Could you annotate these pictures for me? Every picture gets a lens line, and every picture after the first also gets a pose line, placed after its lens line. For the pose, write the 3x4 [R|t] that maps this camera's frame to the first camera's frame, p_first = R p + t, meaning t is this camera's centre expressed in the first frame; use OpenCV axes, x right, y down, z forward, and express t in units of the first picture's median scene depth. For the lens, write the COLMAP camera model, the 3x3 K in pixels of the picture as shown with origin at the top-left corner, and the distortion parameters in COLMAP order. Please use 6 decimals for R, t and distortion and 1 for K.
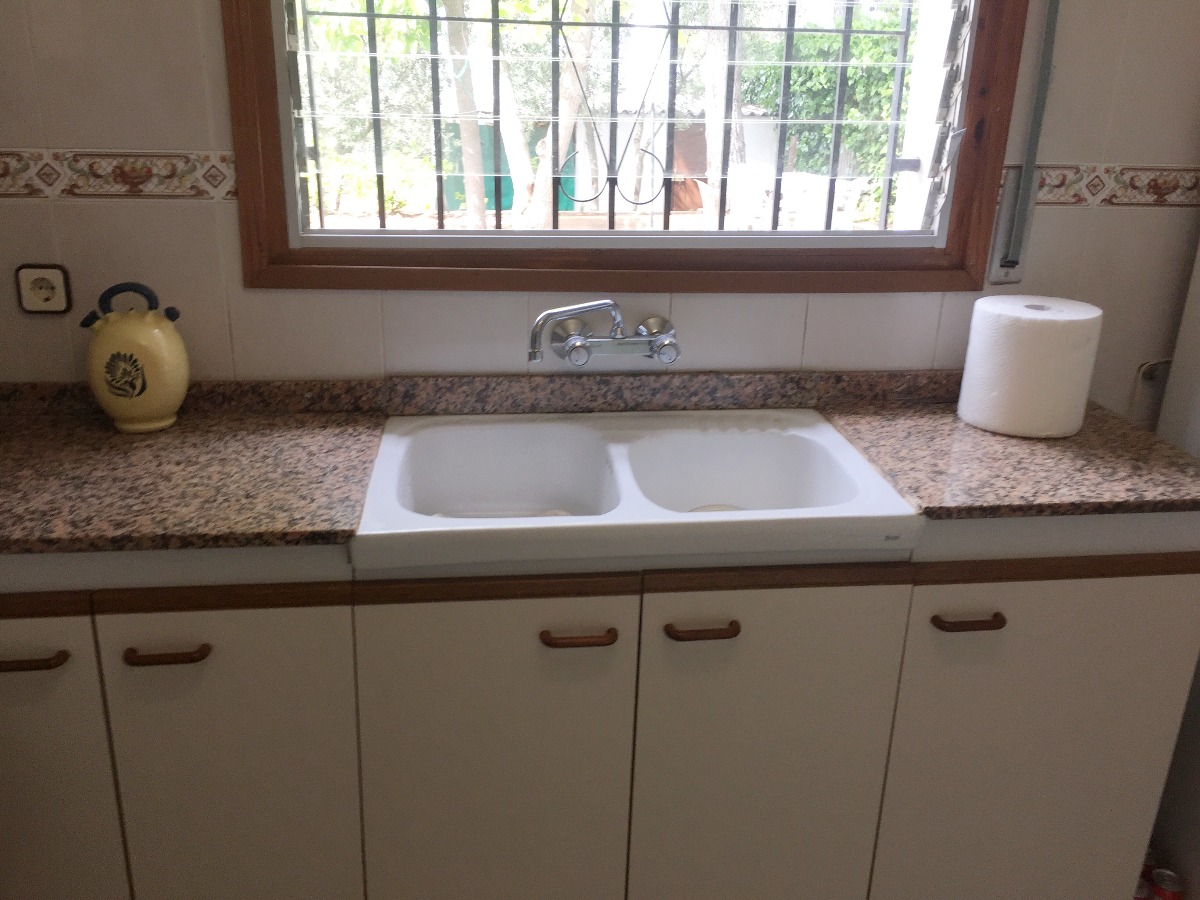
lens RADIAL K [[1023.1, 0, 600.0], [0, 1023.1, 450.0], [0, 0, 1]] dist [0.080472, -0.074610]
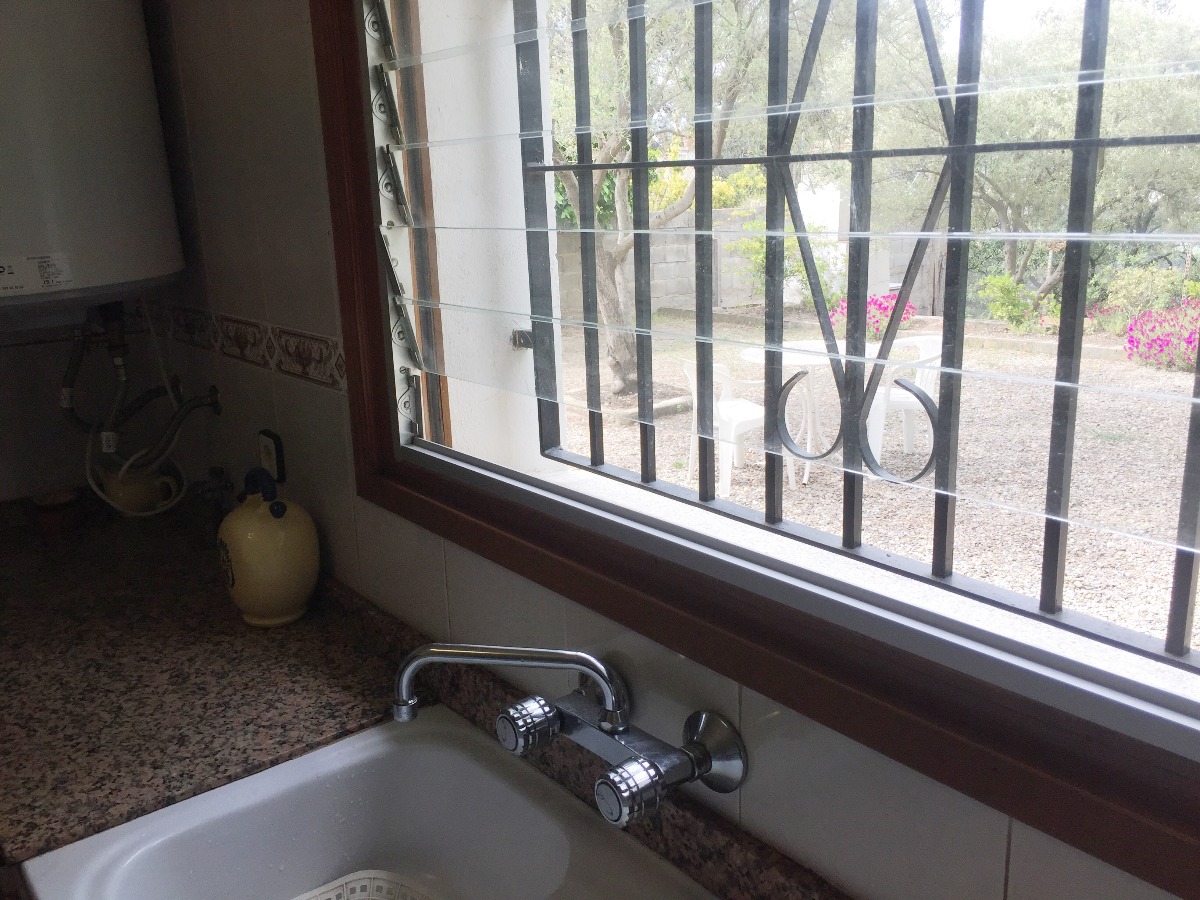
lens RADIAL K [[1023.1, 0, 600.0], [0, 1023.1, 450.0], [0, 0, 1]] dist [0.080472, -0.074610]
pose [[0.534923, 0.172446, -0.827116, 0.462564], [-0.262316, 0.964470, 0.031435, -0.281310], [0.803149, 0.200150, 0.561152, 0.714102]]
